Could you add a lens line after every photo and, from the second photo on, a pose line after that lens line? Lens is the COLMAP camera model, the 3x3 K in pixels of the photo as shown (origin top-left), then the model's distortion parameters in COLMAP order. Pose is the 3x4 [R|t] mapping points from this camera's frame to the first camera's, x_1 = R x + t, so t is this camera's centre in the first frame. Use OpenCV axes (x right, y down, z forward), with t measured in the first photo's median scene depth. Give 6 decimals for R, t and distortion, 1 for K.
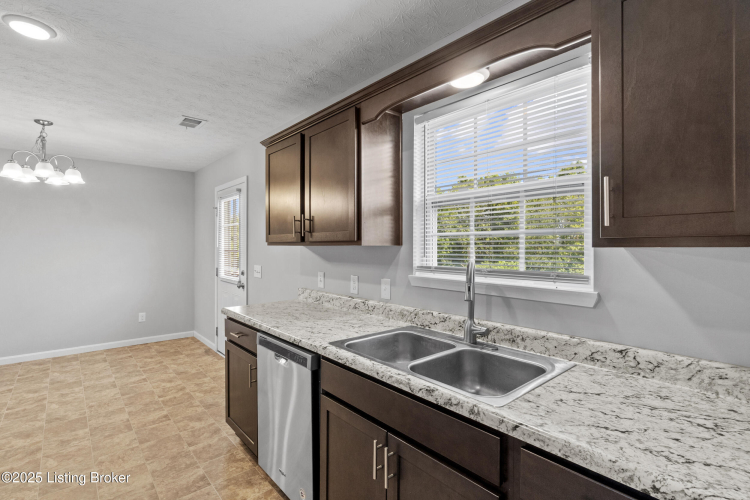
lens RADIAL K [[358.5, 0, 375.0], [0, 358.5, 250.0], [0, 0, 1]] dist [0.000163, -0.001330]
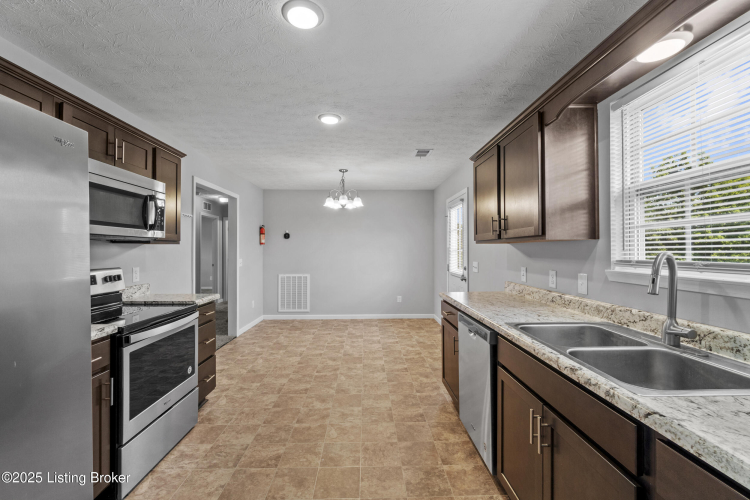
lens RADIAL K [[323.3, 0, 375.0], [0, 323.3, 250.0], [0, 0, 1]] dist [-0.000617, -0.000101]
pose [[0.773599, -0.005822, -0.633649, 0.167278], [-0.000855, 0.999947, -0.010231, 0.027361], [0.633675, 0.008457, 0.773553, -0.060991]]
